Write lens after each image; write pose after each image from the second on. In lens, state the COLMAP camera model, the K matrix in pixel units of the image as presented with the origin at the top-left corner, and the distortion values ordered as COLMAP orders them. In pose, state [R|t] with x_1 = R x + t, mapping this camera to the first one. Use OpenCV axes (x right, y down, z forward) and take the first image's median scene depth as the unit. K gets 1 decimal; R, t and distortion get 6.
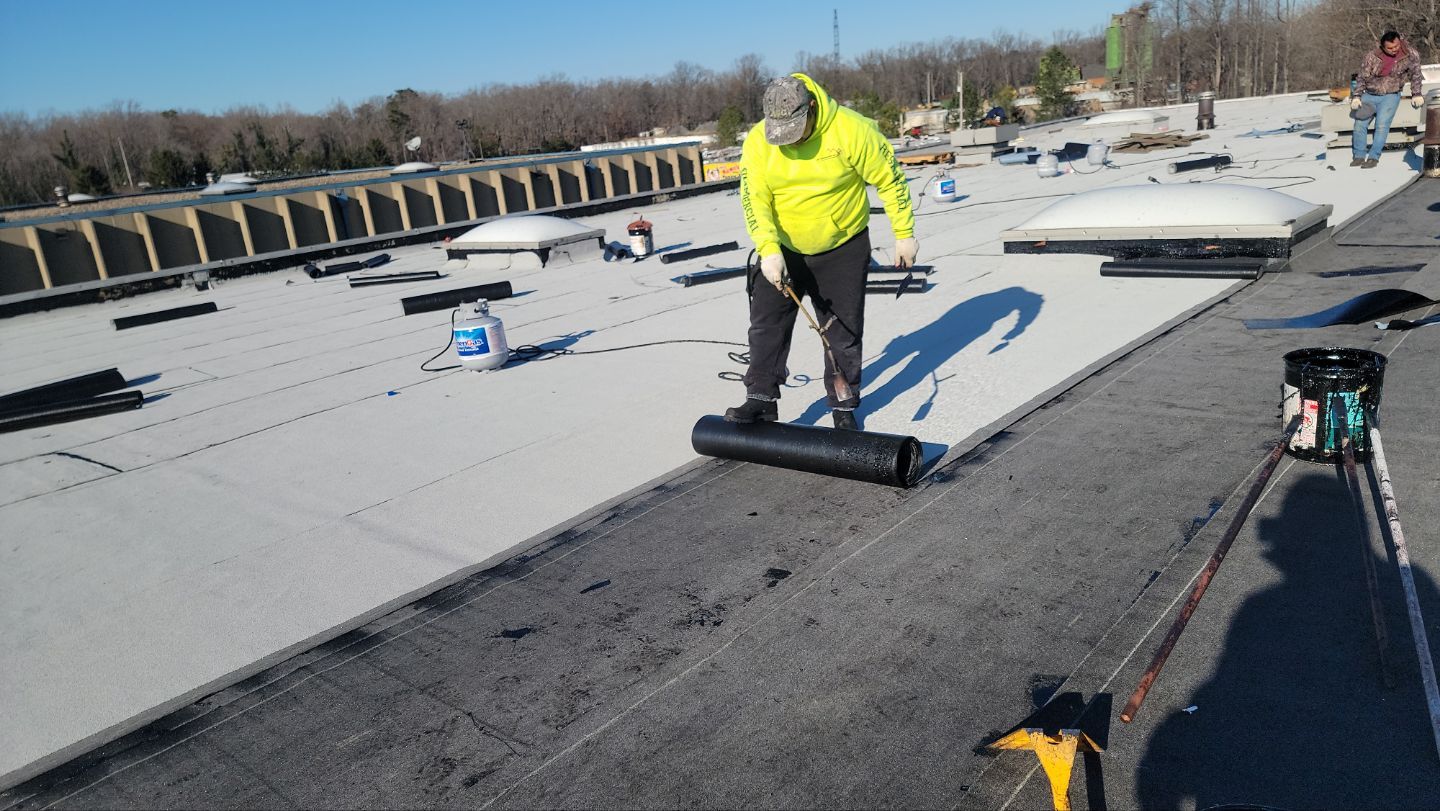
lens RADIAL K [[997.3, 0, 732.3], [0, 997.3, 407.8], [0, 0, 1]] dist [0.100968, -0.095177]
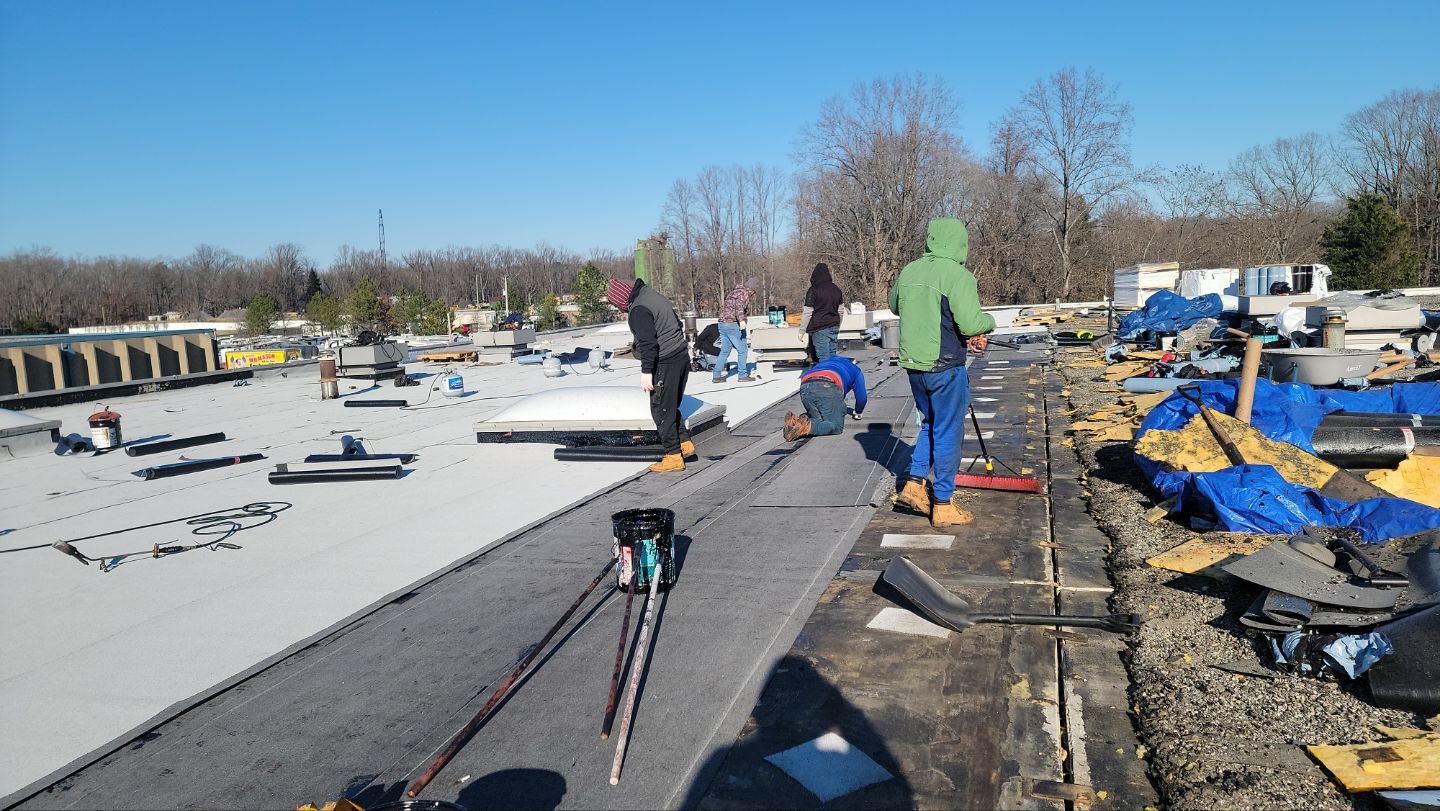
lens RADIAL K [[991.3, 0, 726.3], [0, 991.3, 406.6], [0, 0, 1]] dist [0.108866, -0.095377]
pose [[0.910173, 0.007399, 0.414163, 0.026060], [0.071591, 0.981985, -0.174871, 0.009176], [-0.407996, 0.188813, 0.893246, -0.049051]]
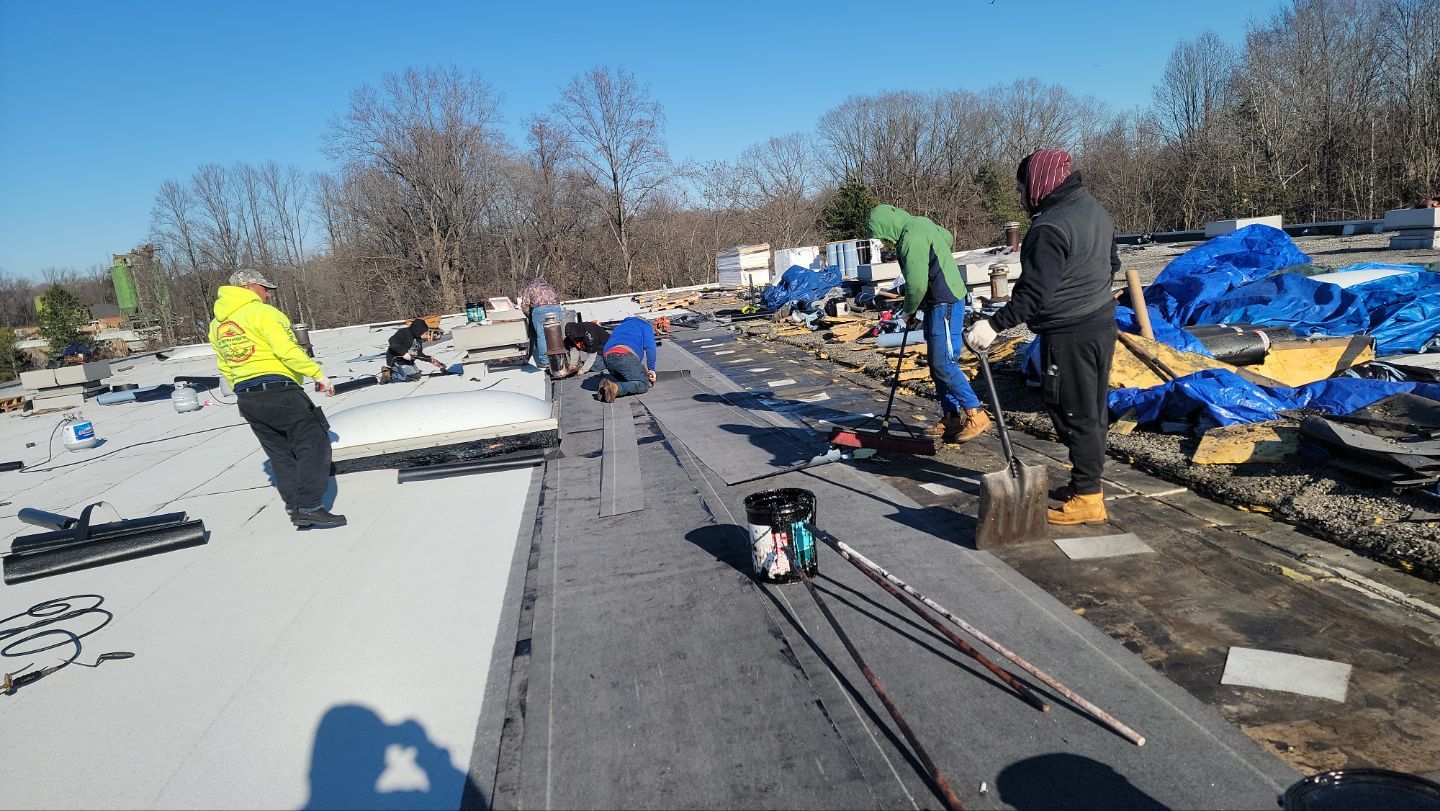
lens RADIAL K [[988.5, 0, 738.9], [0, 988.5, 425.0], [0, 0, 1]] dist [0.111258, -0.100769]
pose [[0.632327, -0.109994, 0.766853, -0.066127], [0.264133, 0.961168, -0.079931, -0.009320], [-0.728283, 0.253094, 0.636826, 0.046150]]
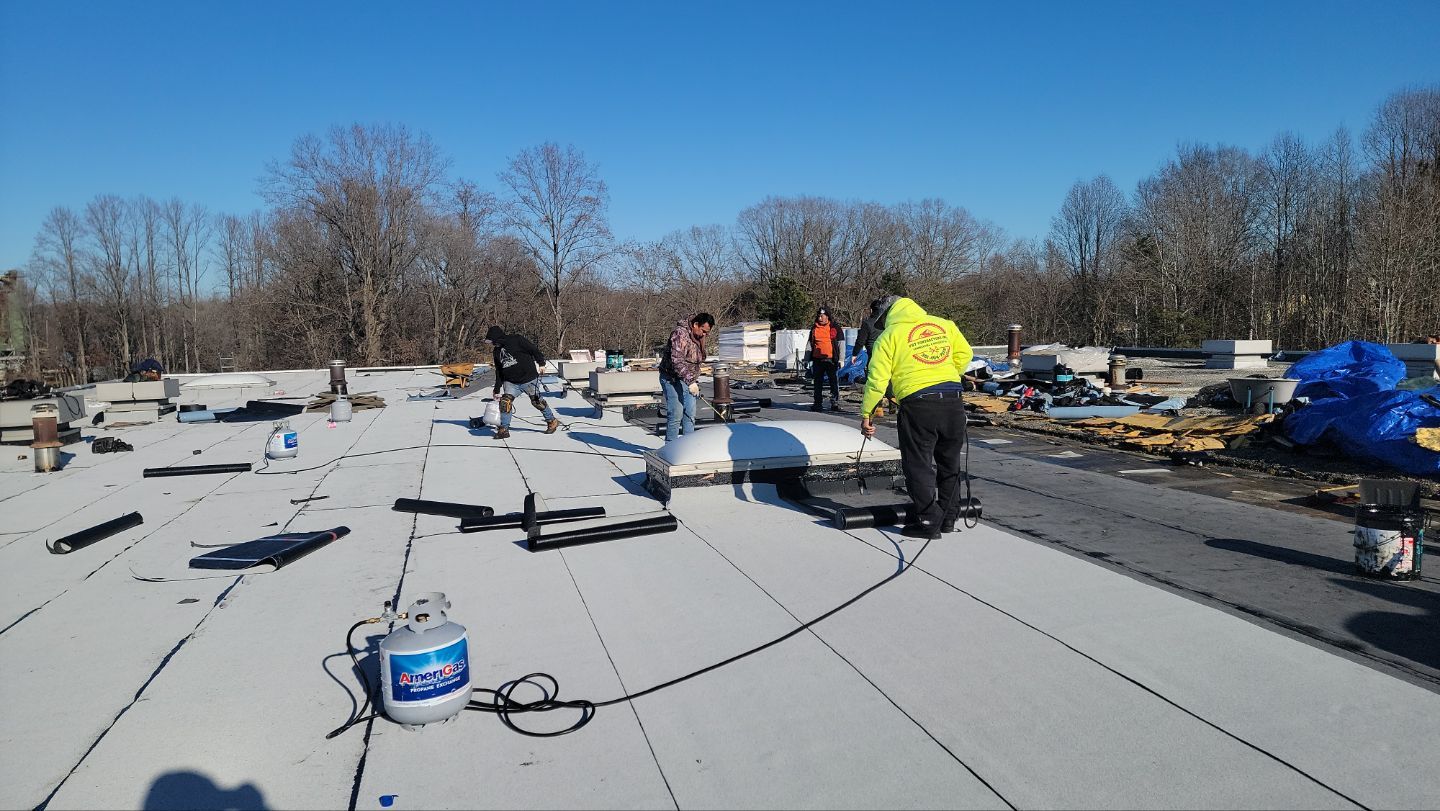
lens RADIAL K [[991.3, 0, 726.3], [0, 991.3, 406.6], [0, 0, 1]] dist [0.108866, -0.095377]
pose [[0.545211, 0.017837, 0.838109, -0.221397], [0.203542, 0.967039, -0.152991, -0.030396], [-0.813213, 0.254003, 0.523610, 0.181417]]
